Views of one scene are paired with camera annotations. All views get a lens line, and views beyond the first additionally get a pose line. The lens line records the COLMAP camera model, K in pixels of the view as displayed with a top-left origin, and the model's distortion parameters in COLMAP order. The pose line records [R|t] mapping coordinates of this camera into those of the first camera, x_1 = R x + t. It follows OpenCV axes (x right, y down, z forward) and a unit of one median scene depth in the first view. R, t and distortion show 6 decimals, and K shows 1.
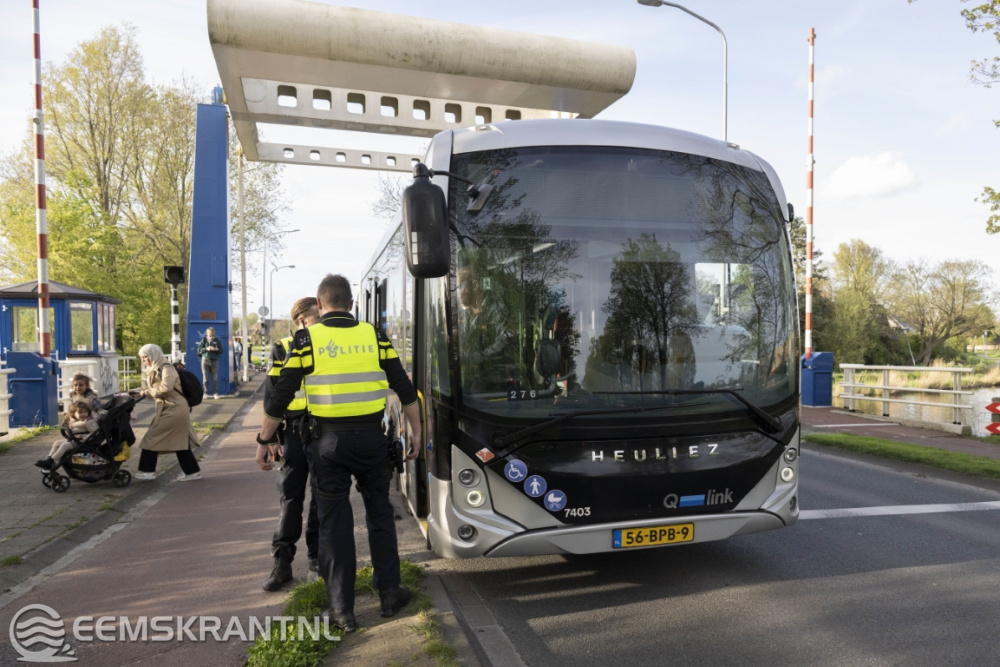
lens RADIAL K [[673.7, 0, 505.0], [0, 673.7, 333.9], [0, 0, 1]] dist [0.001513, 0.000288]
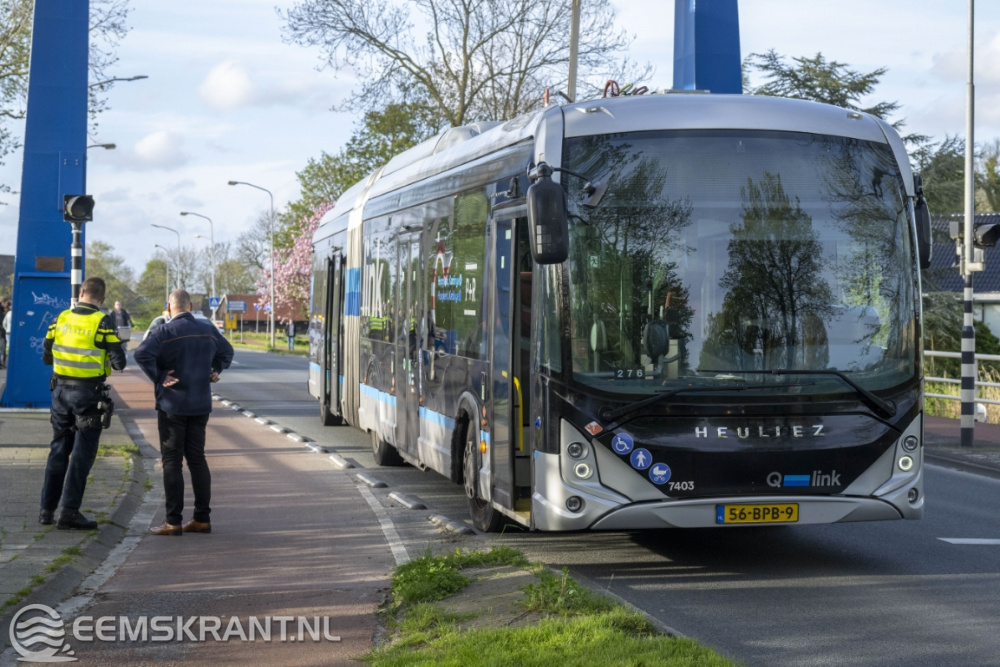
lens RADIAL K [[1536.8, 0, 495.0], [0, 1536.8, 333.3], [0, 0, 1]] dist [0.126244, 0.000000]
pose [[0.998801, 0.013292, -0.047115, -0.067819], [-0.012179, 0.999642, 0.023815, -0.023359], [0.047414, -0.023212, 0.998606, -1.325602]]
